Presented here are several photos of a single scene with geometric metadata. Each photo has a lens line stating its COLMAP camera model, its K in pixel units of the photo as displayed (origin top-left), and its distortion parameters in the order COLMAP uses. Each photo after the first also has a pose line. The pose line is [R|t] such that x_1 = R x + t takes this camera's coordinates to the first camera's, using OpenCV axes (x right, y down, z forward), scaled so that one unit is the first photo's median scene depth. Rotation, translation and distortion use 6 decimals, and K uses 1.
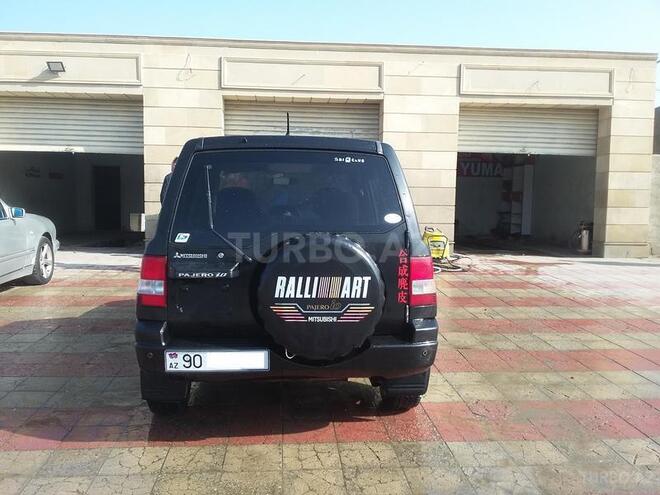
lens RADIAL K [[607.3, 0, 330.0], [0, 607.3, 247.5], [0, 0, 1]] dist [0.082729, -0.160862]
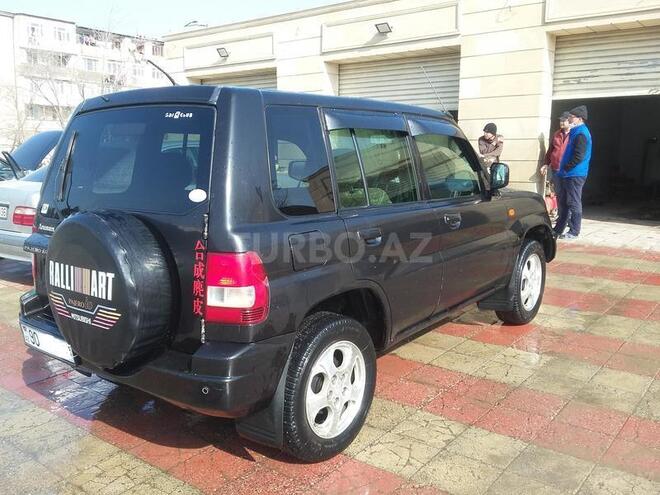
lens RADIAL K [[607.3, 0, 330.0], [0, 607.3, 247.5], [0, 0, 1]] dist [0.082729, -0.160862]
pose [[0.724981, 0.093533, -0.682389, 0.706935], [-0.043607, 0.994982, 0.090050, -0.058317], [0.687387, -0.035527, 0.725422, 0.583795]]
